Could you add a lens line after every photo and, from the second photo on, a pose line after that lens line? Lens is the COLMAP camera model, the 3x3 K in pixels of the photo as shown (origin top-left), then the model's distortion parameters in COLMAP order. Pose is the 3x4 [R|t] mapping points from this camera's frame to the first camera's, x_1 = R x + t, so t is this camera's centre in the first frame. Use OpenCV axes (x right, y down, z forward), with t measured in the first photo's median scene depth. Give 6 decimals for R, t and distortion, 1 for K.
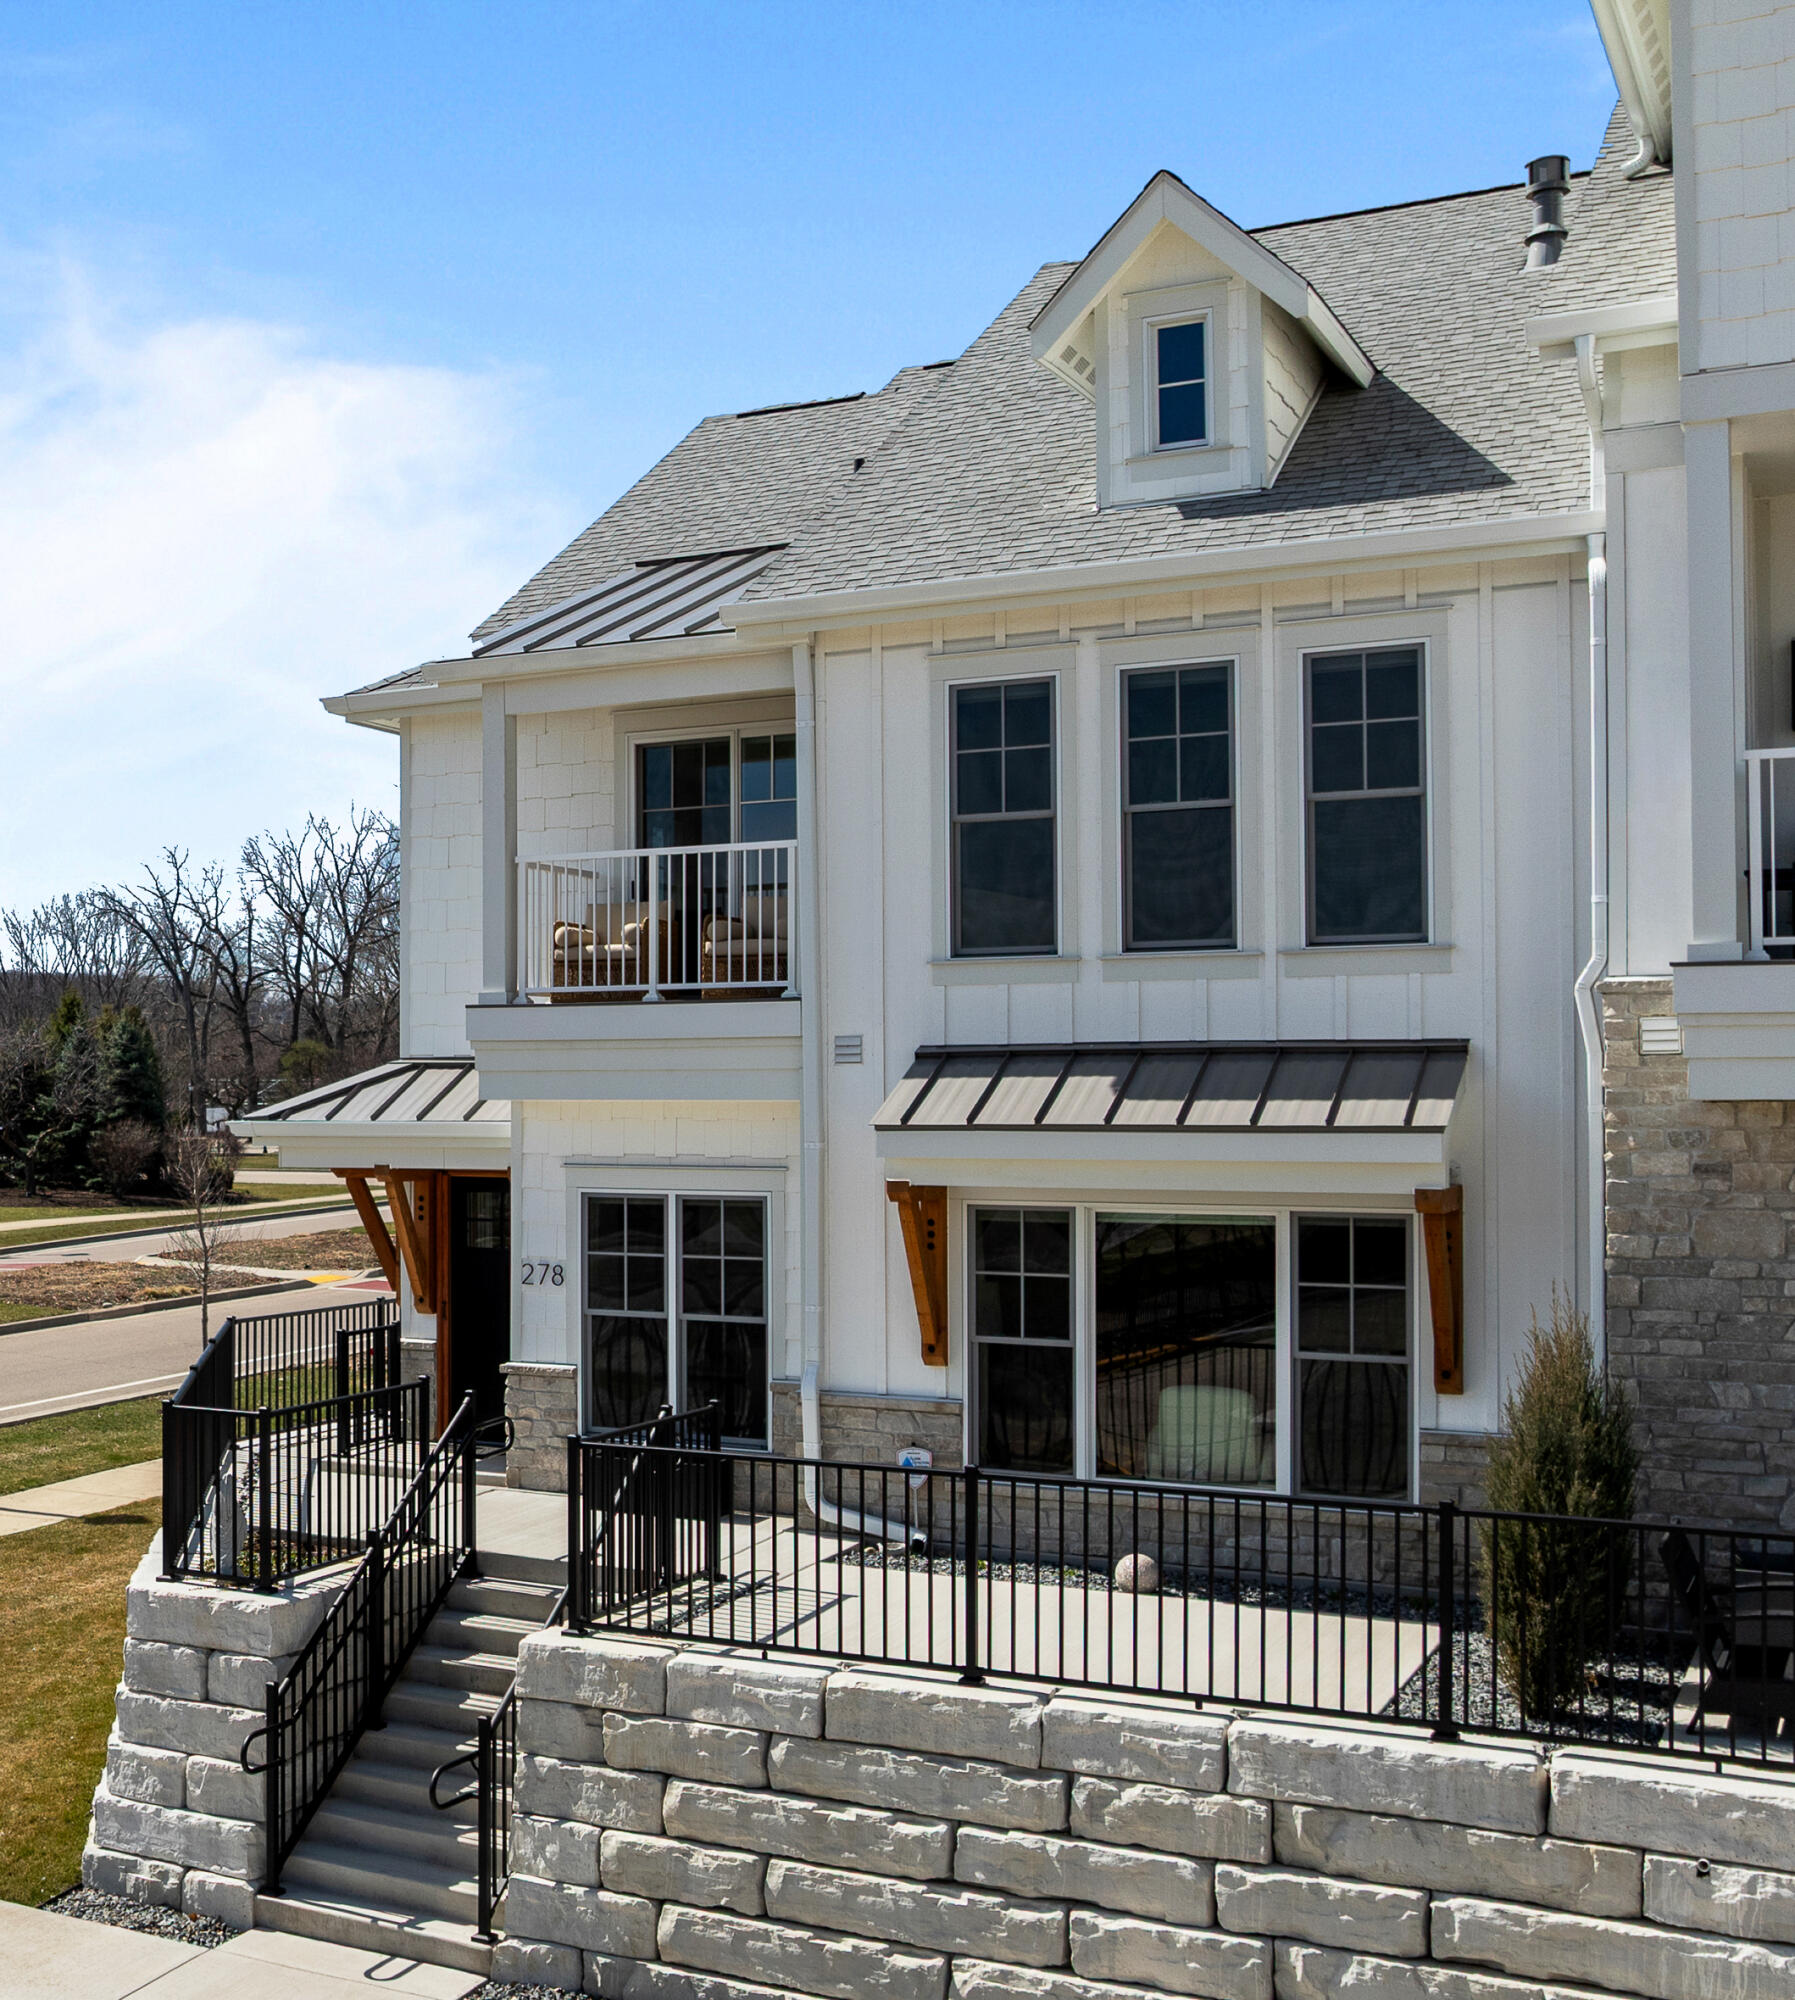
lens RADIAL K [[2559.0, 0, 201.1], [0, 2559.0, 1077.5], [0, 0, 1]] dist [-0.022180, -0.052331]
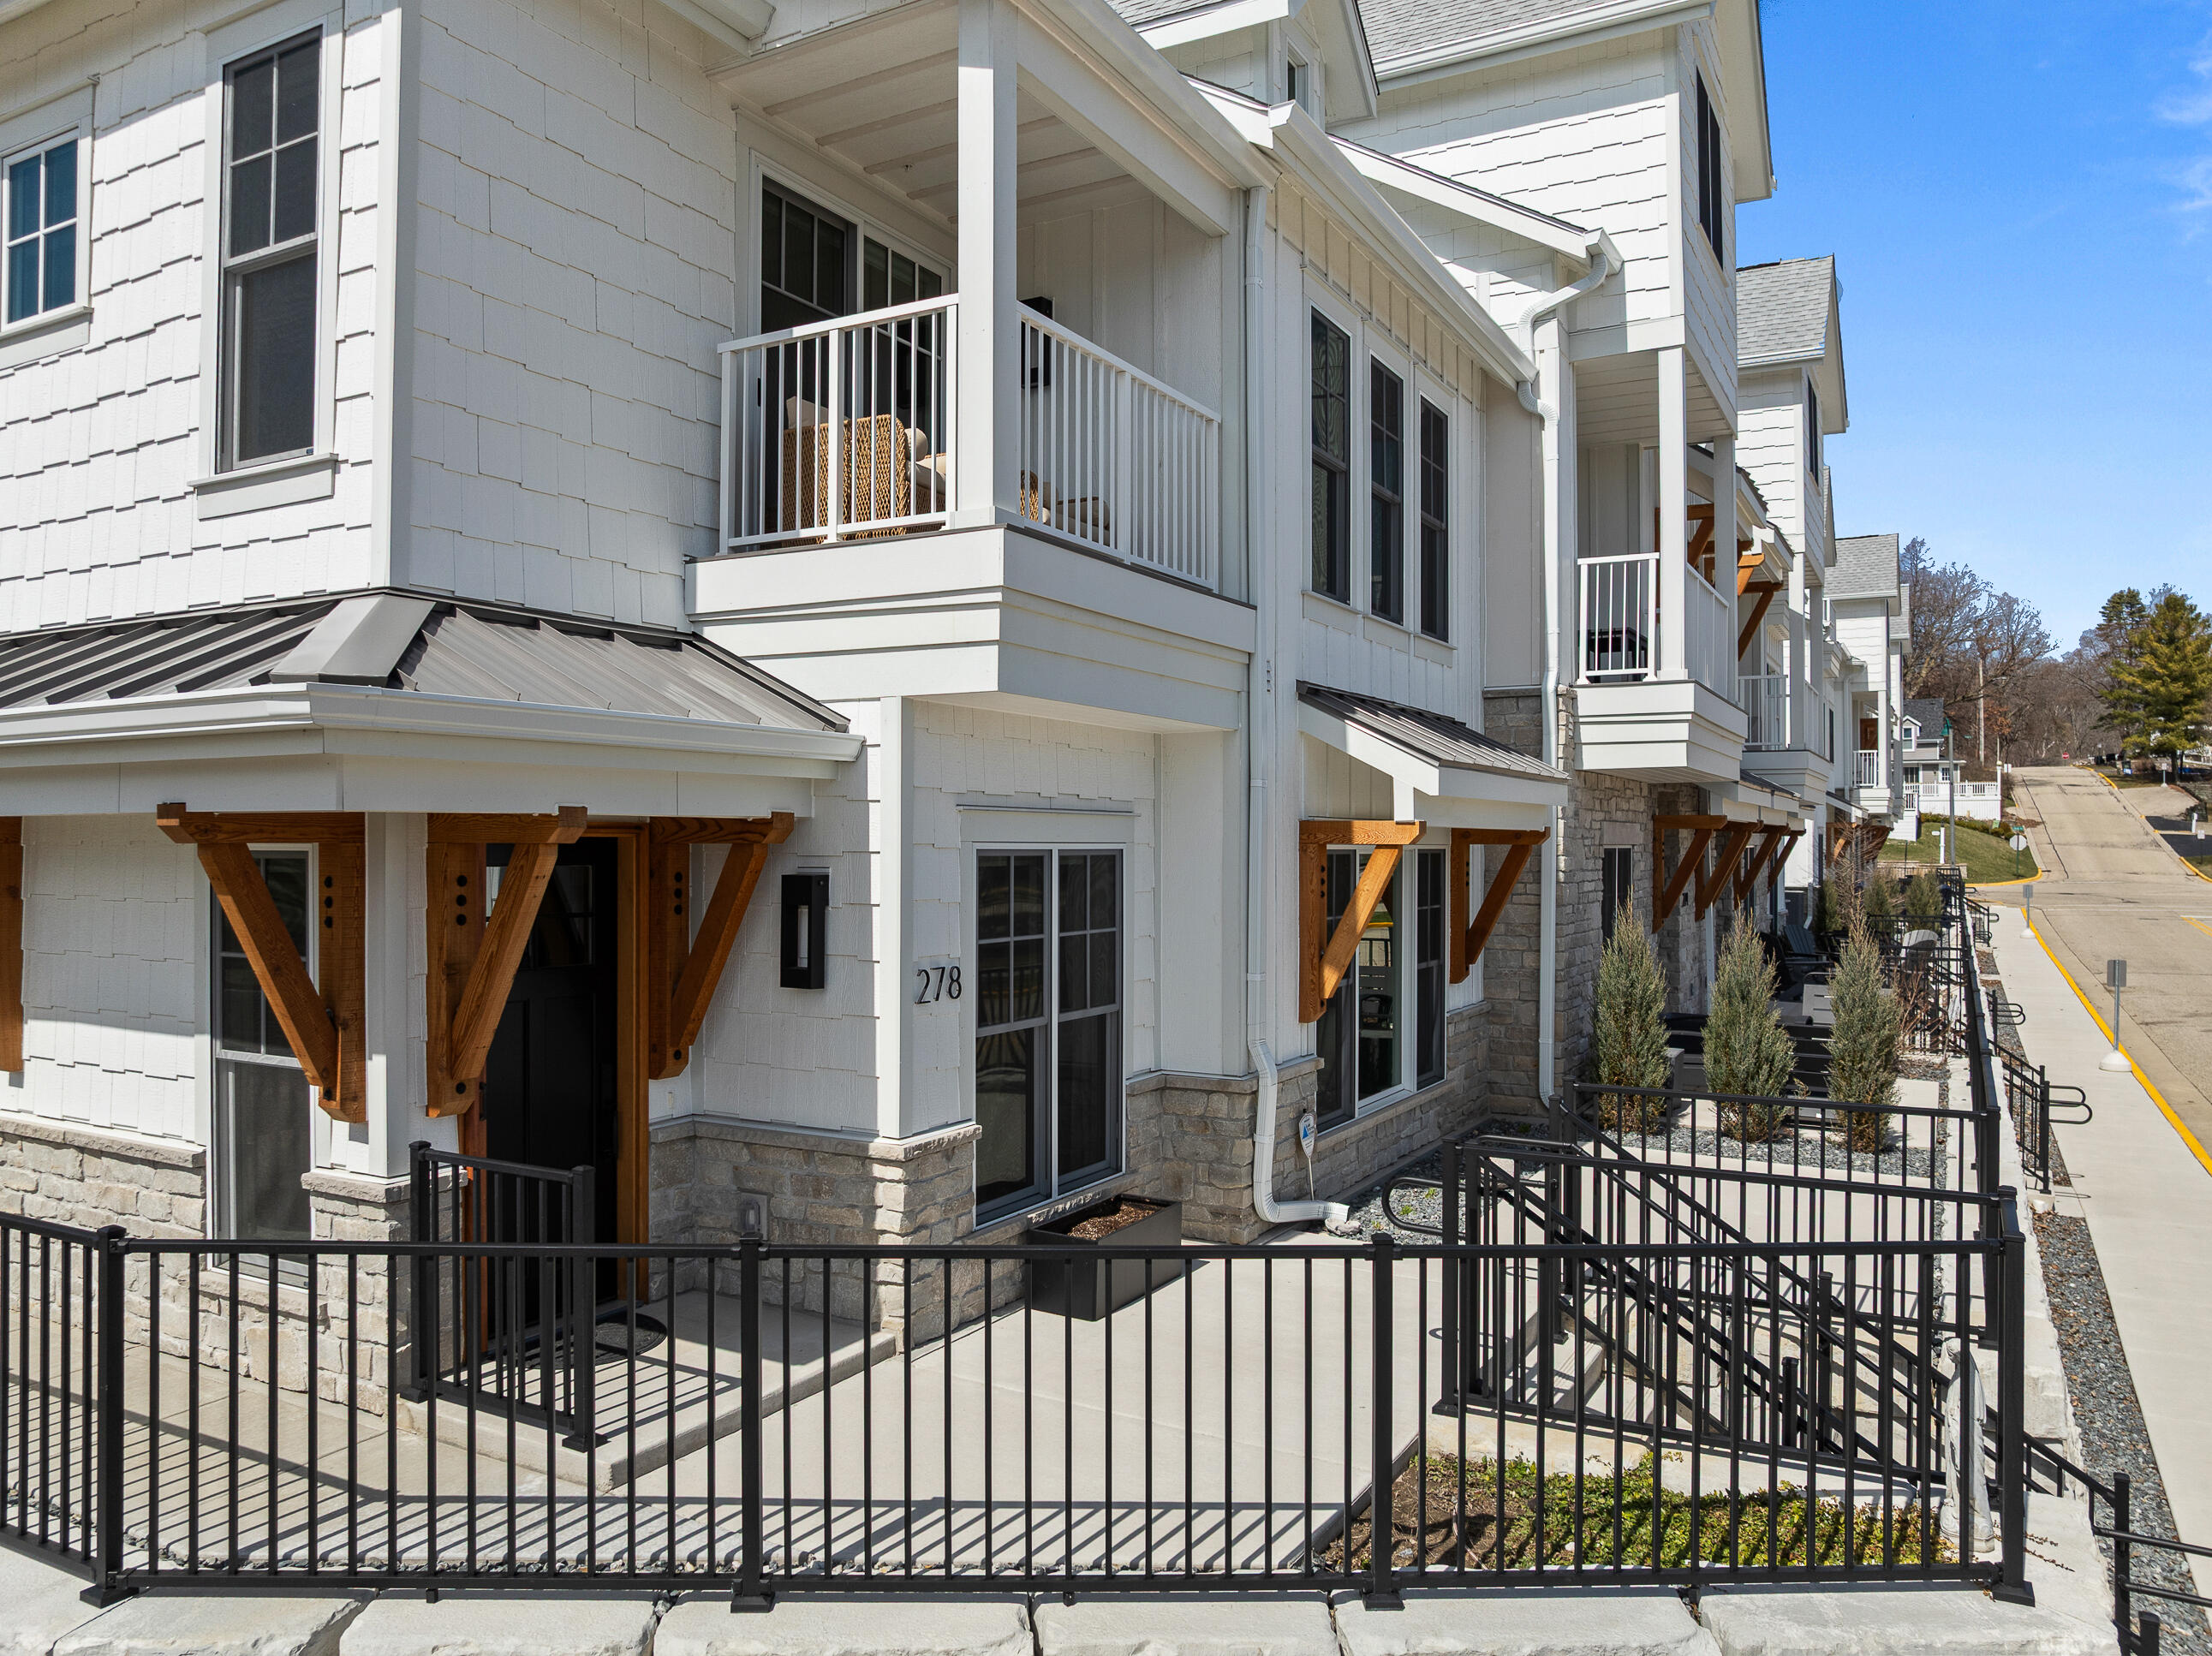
lens RADIAL K [[1556.6, 0, 1111.7], [0, 1556.6, 832.0], [0, 0, 1]] dist [-0.031602, -0.006846]
pose [[-0.090814, 0.010065, 0.995817, -0.299799], [-0.008442, 0.999905, -0.010877, 0.054319], [-0.995832, -0.009395, -0.090720, 1.226173]]
